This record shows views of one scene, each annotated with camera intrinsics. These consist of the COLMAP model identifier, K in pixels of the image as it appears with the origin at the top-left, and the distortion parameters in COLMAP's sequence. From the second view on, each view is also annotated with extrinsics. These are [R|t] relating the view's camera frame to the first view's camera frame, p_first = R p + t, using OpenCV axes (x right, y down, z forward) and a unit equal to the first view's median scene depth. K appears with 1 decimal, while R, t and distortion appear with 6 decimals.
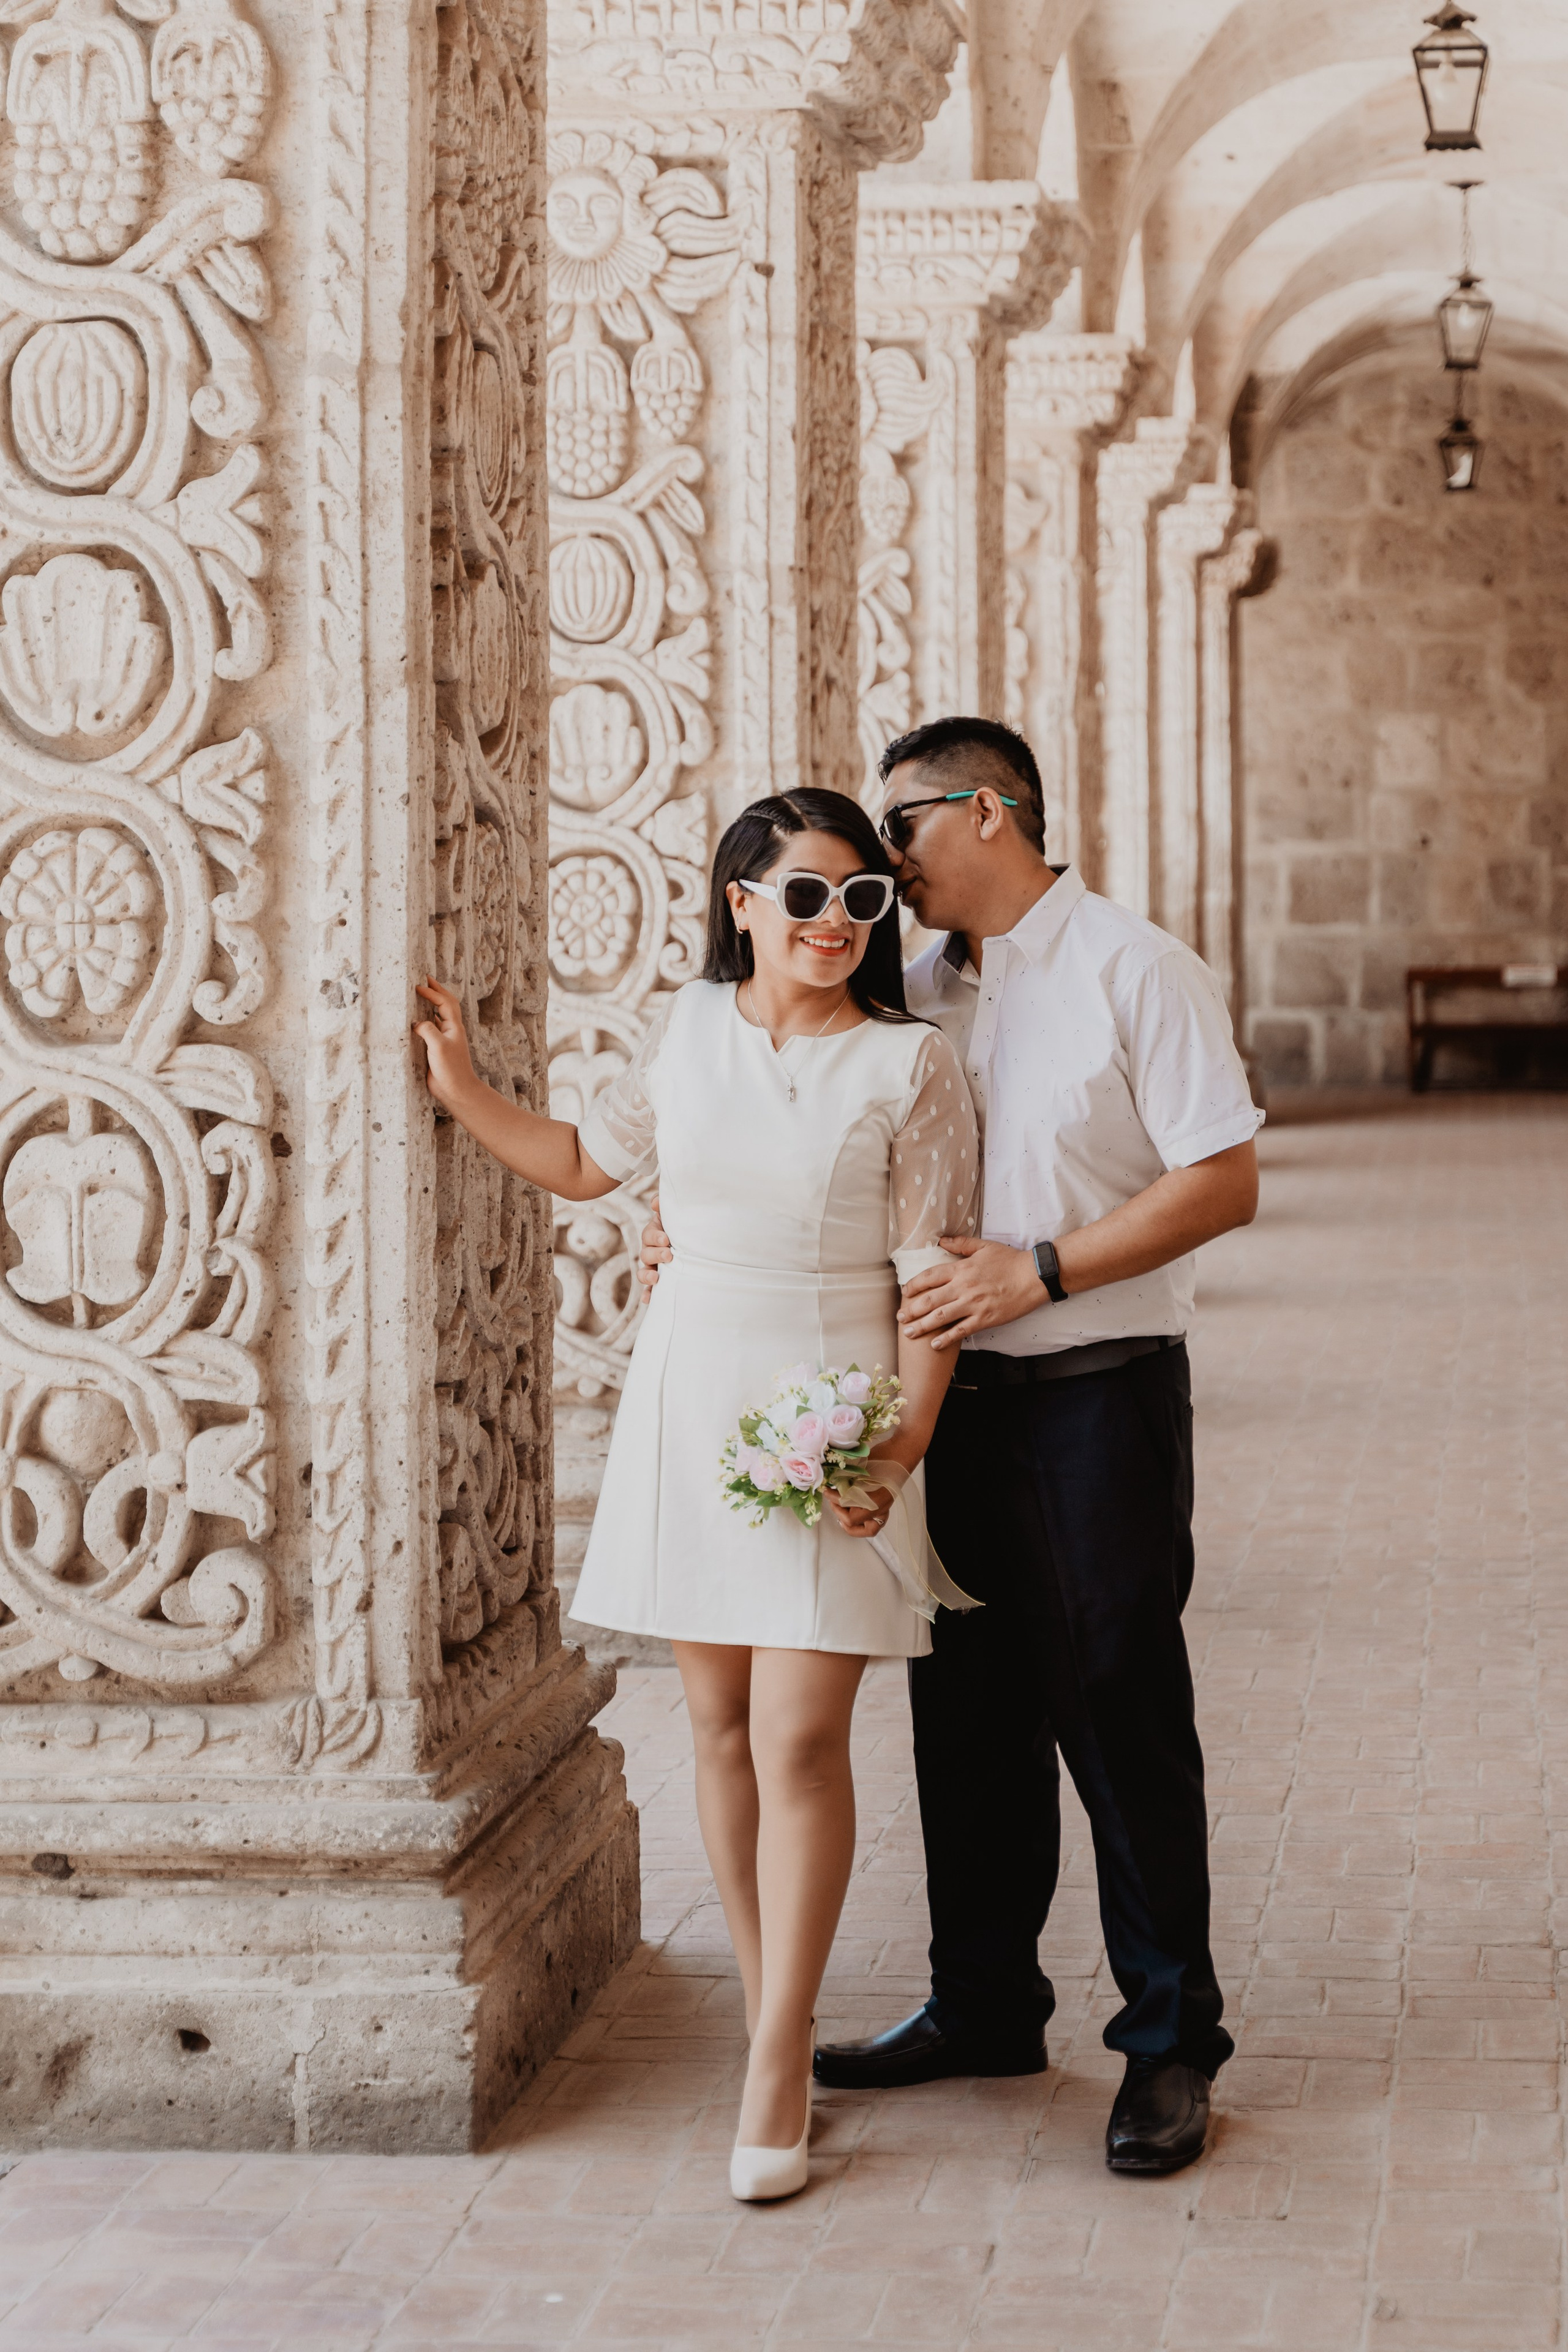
lens RADIAL K [[4040.0, 0, 1263.1], [0, 4040.0, 705.7], [0, 0, 1]] dist [-0.030035, 0.038851]
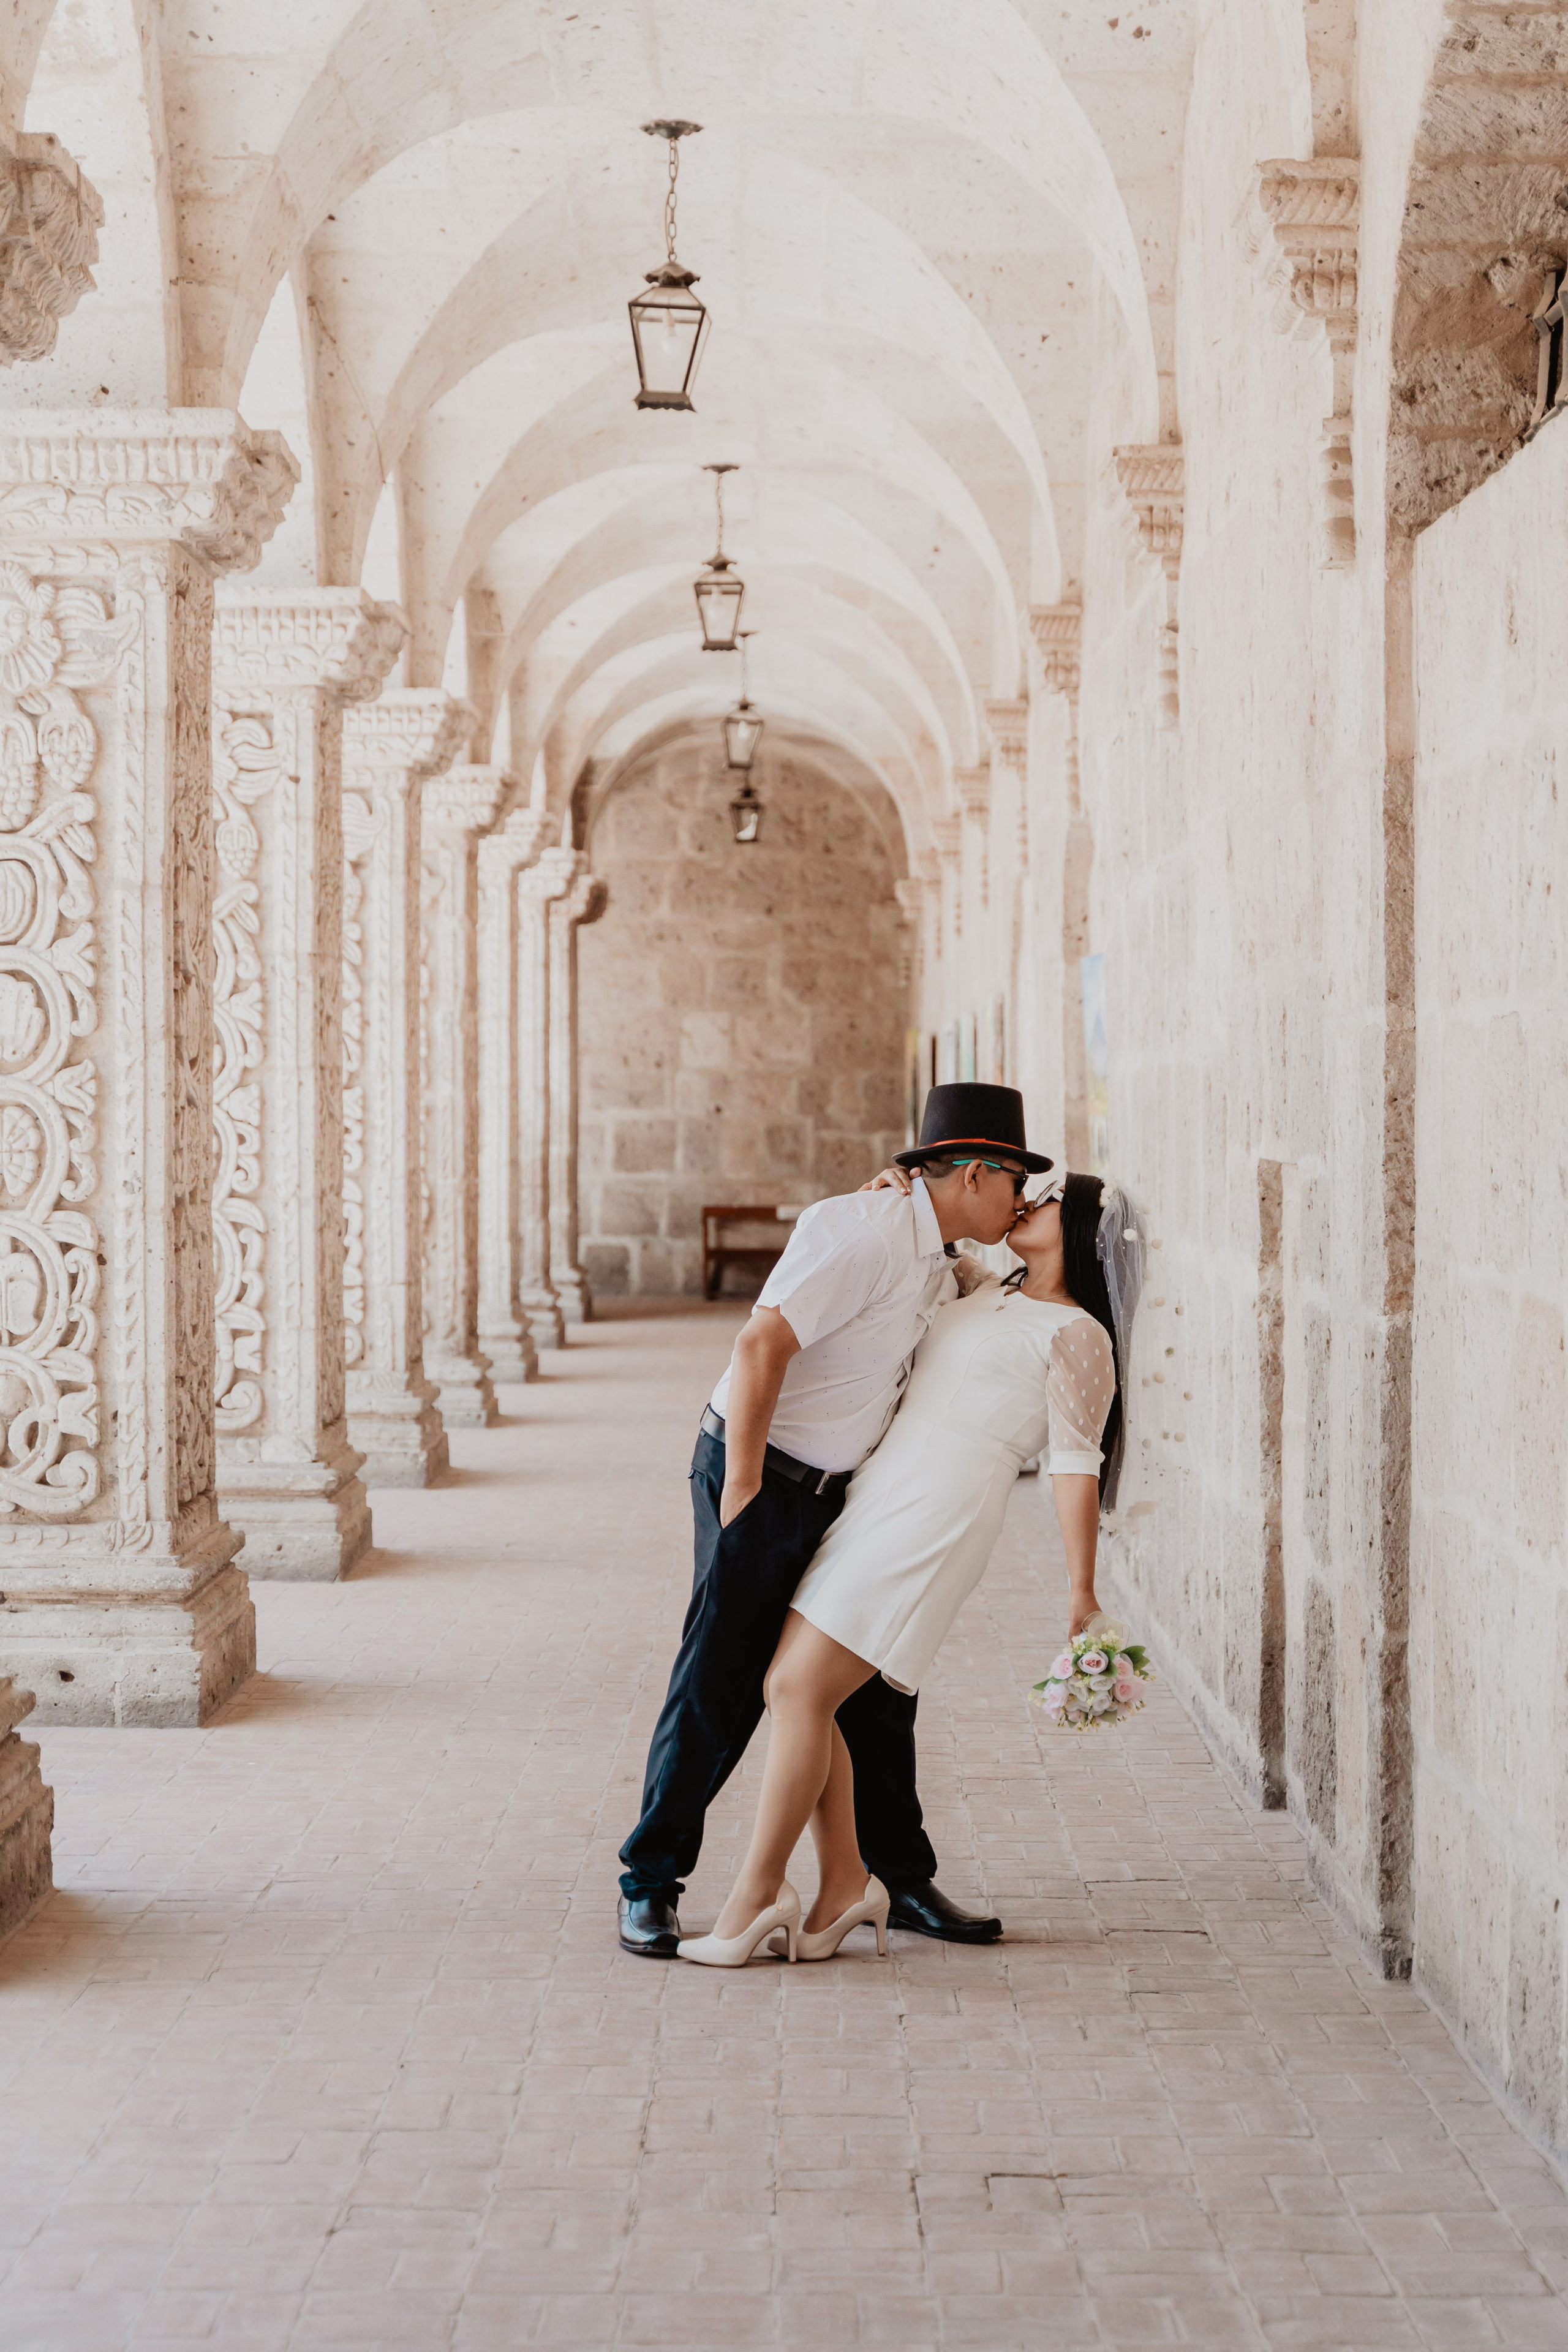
lens RADIAL K [[3558.6, 0, 825.6], [0, 3558.6, 1169.8], [0, 0, 1]] dist [0.006496, 0.078337]
pose [[0.997971, 0.010360, 0.062815, 0.008465], [-0.013602, 0.998585, 0.051404, -0.023039], [-0.062194, -0.052154, 0.996701, -0.532293]]
